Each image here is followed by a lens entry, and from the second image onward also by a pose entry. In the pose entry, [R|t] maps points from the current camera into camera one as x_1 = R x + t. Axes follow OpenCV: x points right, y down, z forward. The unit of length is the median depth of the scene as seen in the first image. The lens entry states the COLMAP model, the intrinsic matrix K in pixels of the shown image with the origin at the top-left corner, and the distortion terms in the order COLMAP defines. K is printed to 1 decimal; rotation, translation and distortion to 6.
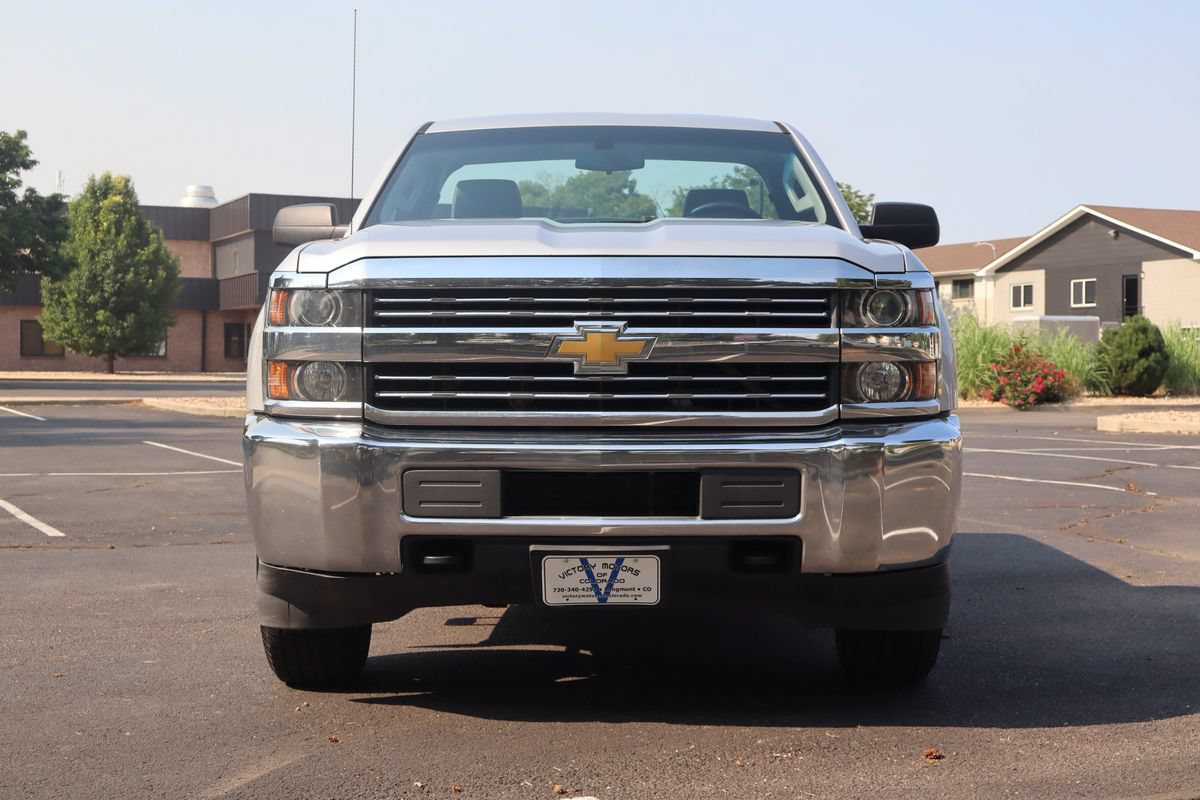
lens RADIAL K [[1836.2, 0, 600.0], [0, 1836.2, 400.0], [0, 0, 1]] dist [0.015415, -0.031686]
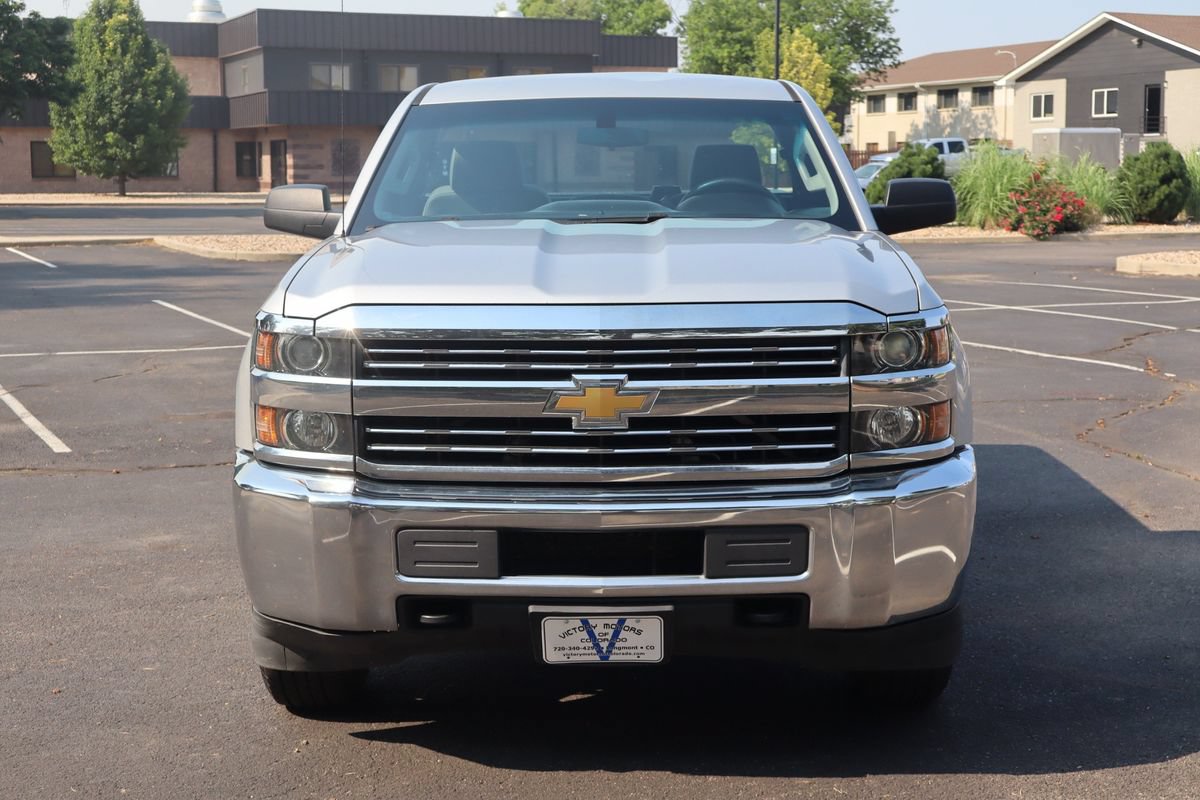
lens RADIAL K [[1836.2, 0, 600.0], [0, 1836.2, 400.0], [0, 0, 1]] dist [0.015415, -0.031686]
pose [[0.999925, -0.008029, -0.009292, 0.007746], [0.008947, 0.994595, 0.103448, -0.107935], [0.008412, -0.103524, 0.994591, 0.038643]]
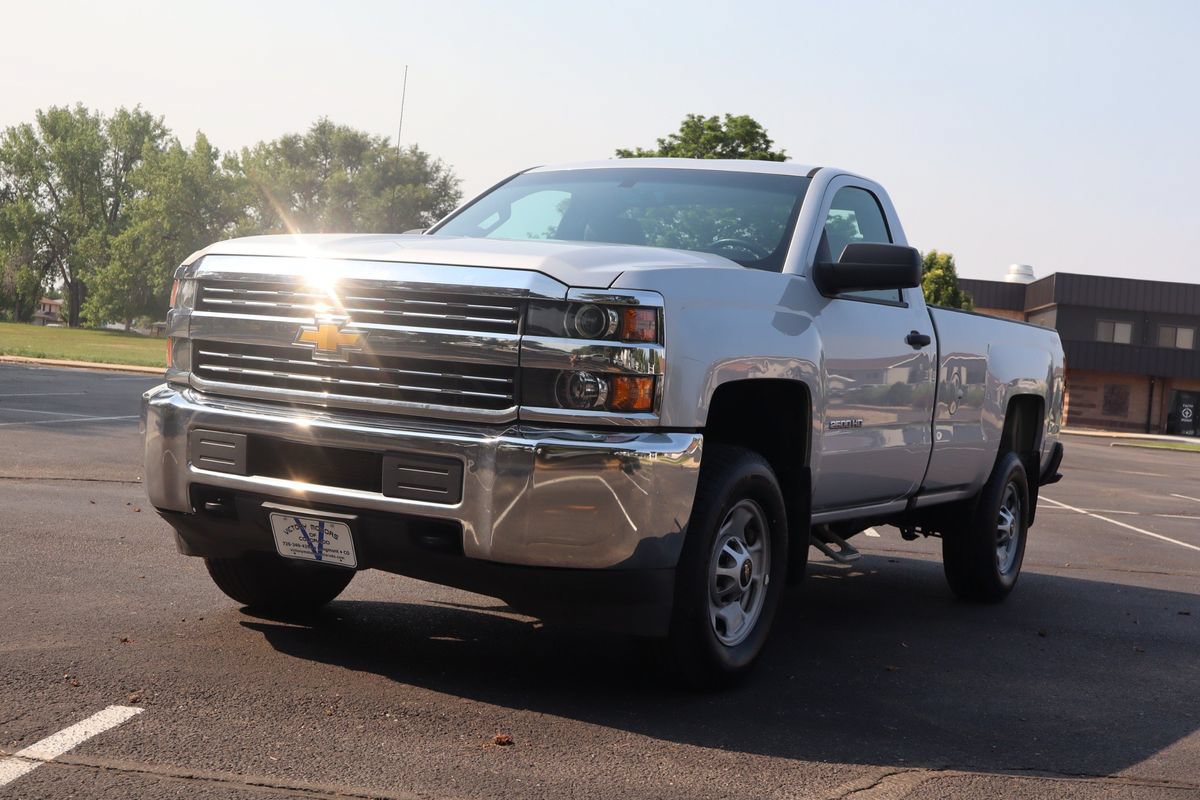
lens RADIAL K [[1511.0, 0, 600.0], [0, 1511.0, 400.0], [0, 0, 1]] dist [0.018631, -0.026903]
pose [[0.876538, 0.081290, -0.474419, 0.503404], [-0.094046, 0.995563, -0.003174, -0.002301], [0.472056, 0.047399, 0.880293, 0.207858]]
